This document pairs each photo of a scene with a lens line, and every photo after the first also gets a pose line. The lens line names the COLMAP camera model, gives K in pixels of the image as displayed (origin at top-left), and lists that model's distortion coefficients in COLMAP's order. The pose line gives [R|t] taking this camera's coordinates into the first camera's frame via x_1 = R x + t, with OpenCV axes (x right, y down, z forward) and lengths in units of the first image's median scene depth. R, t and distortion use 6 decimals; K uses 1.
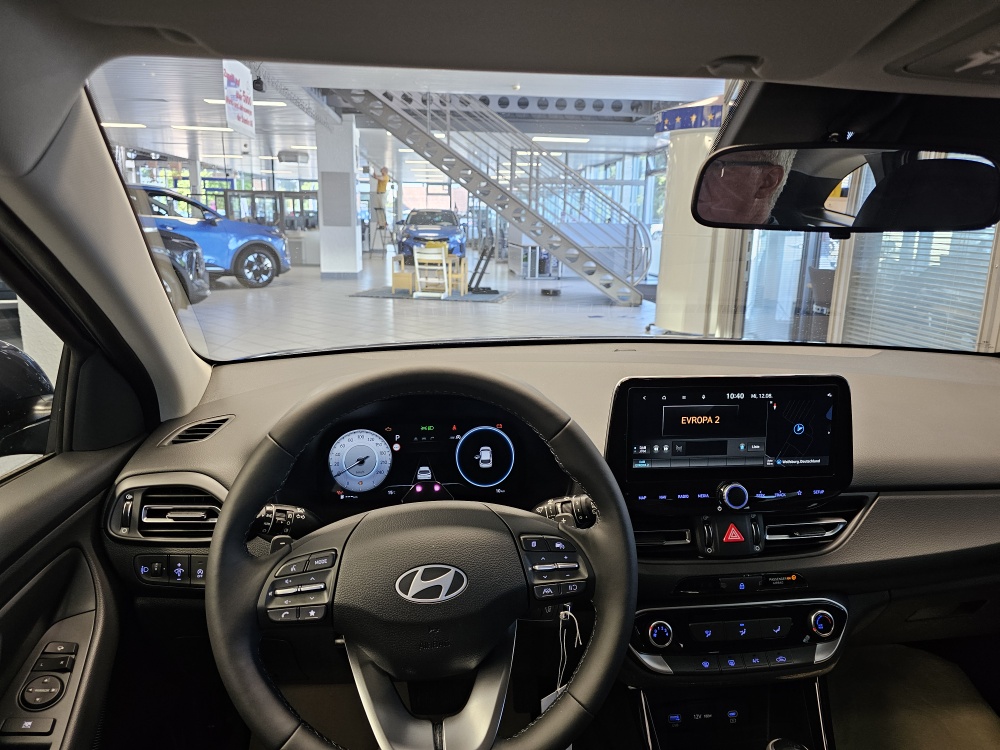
lens RADIAL K [[672.9, 0, 498.6], [0, 672.9, 363.6], [0, 0, 1]] dist [0.060855, -0.067617]
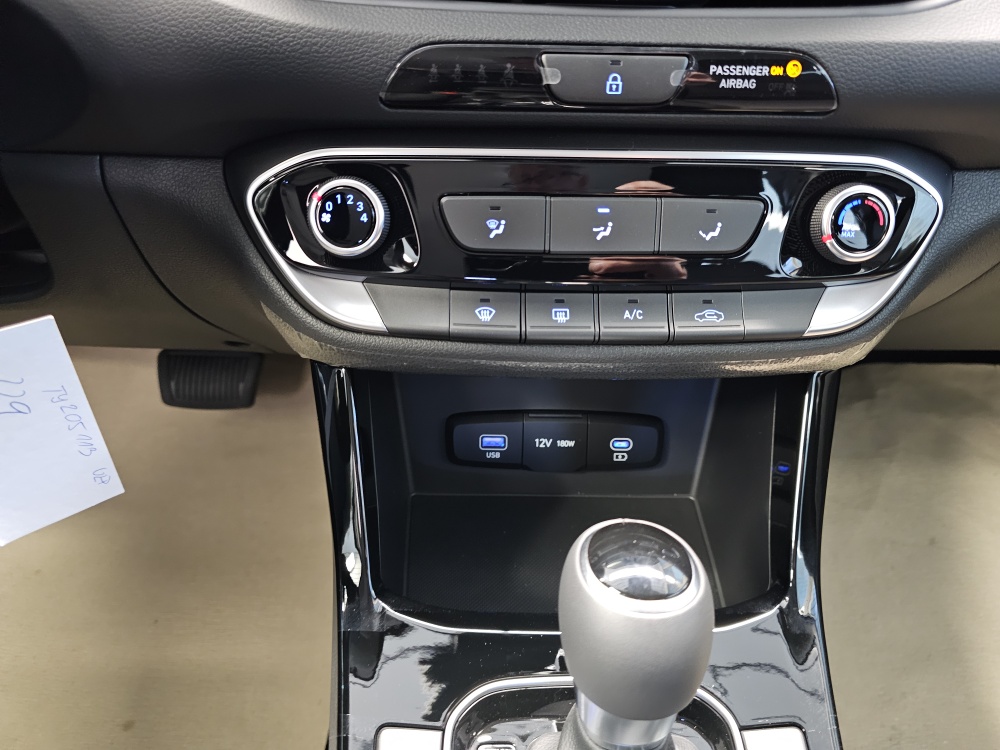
lens RADIAL K [[672.9, 0, 498.6], [0, 672.9, 363.6], [0, 0, 1]] dist [0.060855, -0.067617]
pose [[0.993388, 0.070901, -0.090296, 0.338155], [-0.032089, 0.926639, 0.374581, 0.326497], [0.110230, -0.369206, 0.922787, 0.651370]]
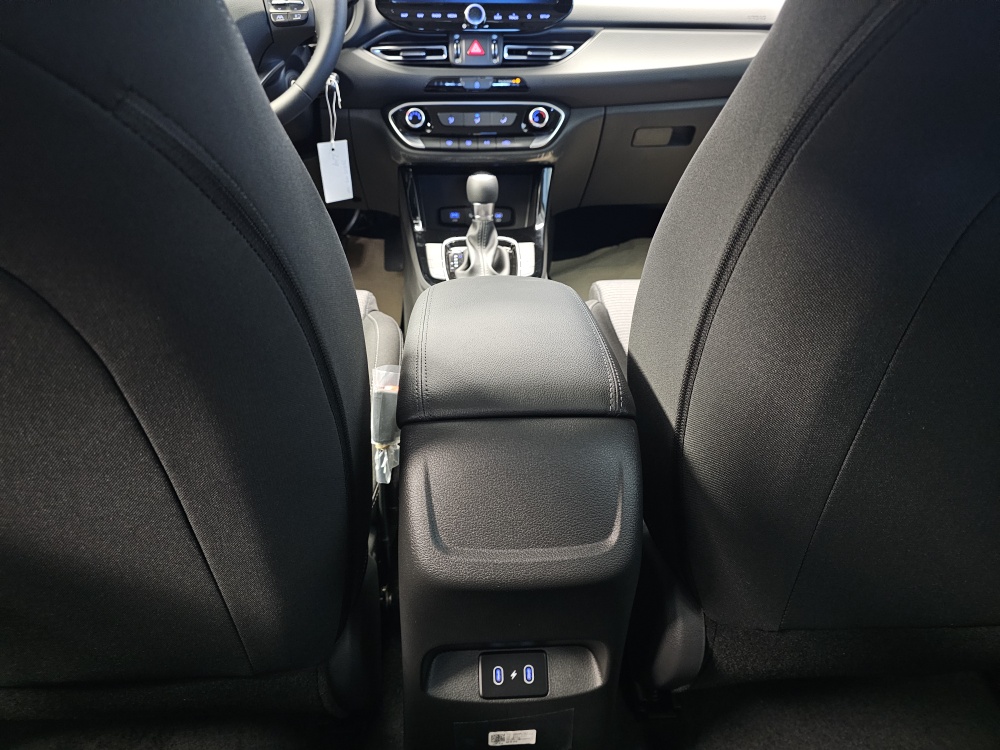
lens RADIAL K [[683.9, 0, 493.9], [0, 683.9, 373.9], [0, 0, 1]] dist [0.019704, -0.033173]
pose [[0.997313, 0.026829, -0.068162, 0.494148], [-0.006781, 0.960332, 0.278776, 0.492935], [0.072937, -0.277565, 0.957934, -0.466780]]
